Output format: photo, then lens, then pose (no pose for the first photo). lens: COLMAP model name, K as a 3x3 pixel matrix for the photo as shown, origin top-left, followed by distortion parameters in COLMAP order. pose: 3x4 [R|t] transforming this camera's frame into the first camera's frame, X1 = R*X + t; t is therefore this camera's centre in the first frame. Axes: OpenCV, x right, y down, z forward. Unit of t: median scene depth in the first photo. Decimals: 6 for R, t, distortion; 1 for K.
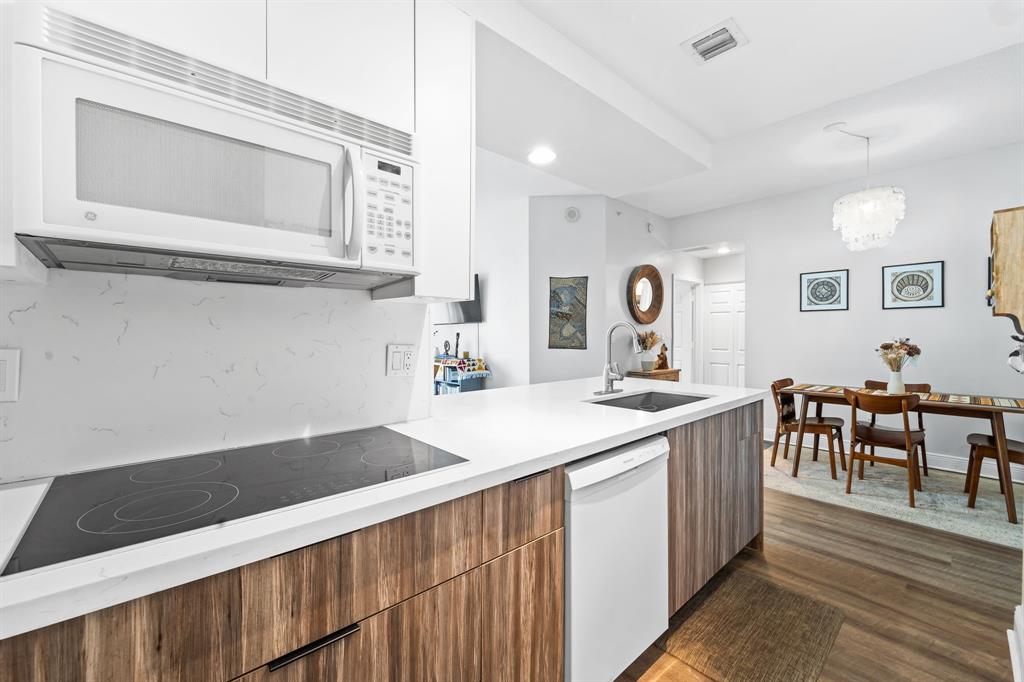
lens RADIAL K [[419.4, 0, 509.1], [0, 419.4, 334.5], [0, 0, 1]] dist [0.000266, -0.000160]
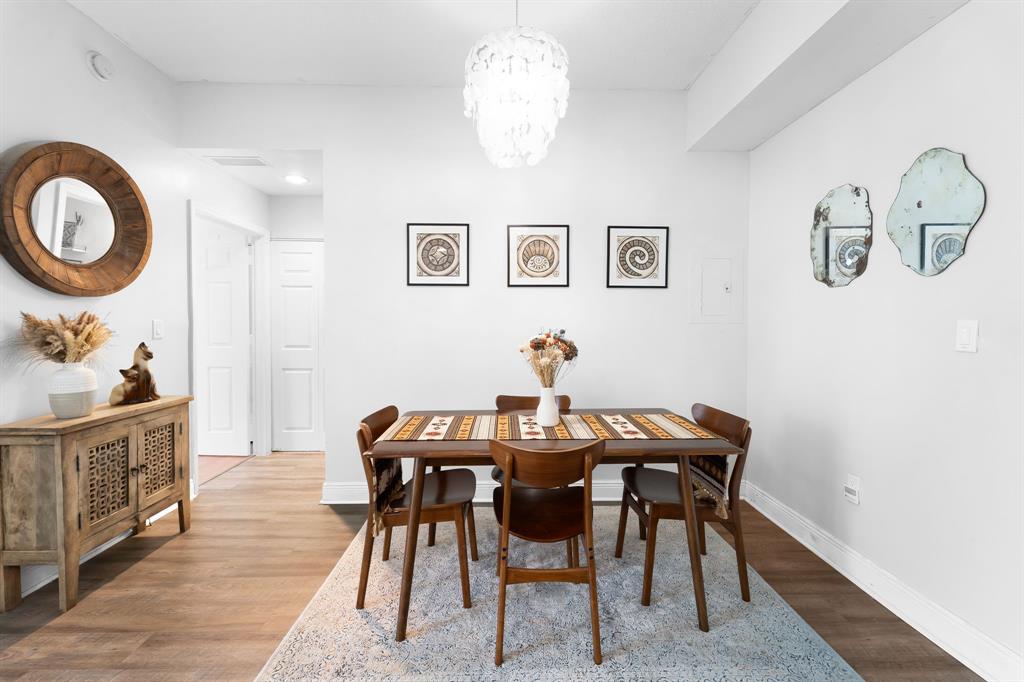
lens RADIAL K [[419.4, 0, 509.1], [0, 419.4, 334.5], [0, 0, 1]] dist [0.000266, -0.000160]
pose [[0.657605, -0.018354, 0.753139, 0.369071], [-0.002872, 0.999635, 0.026869, 0.000045], [-0.753357, -0.019832, 0.657313, 0.542817]]
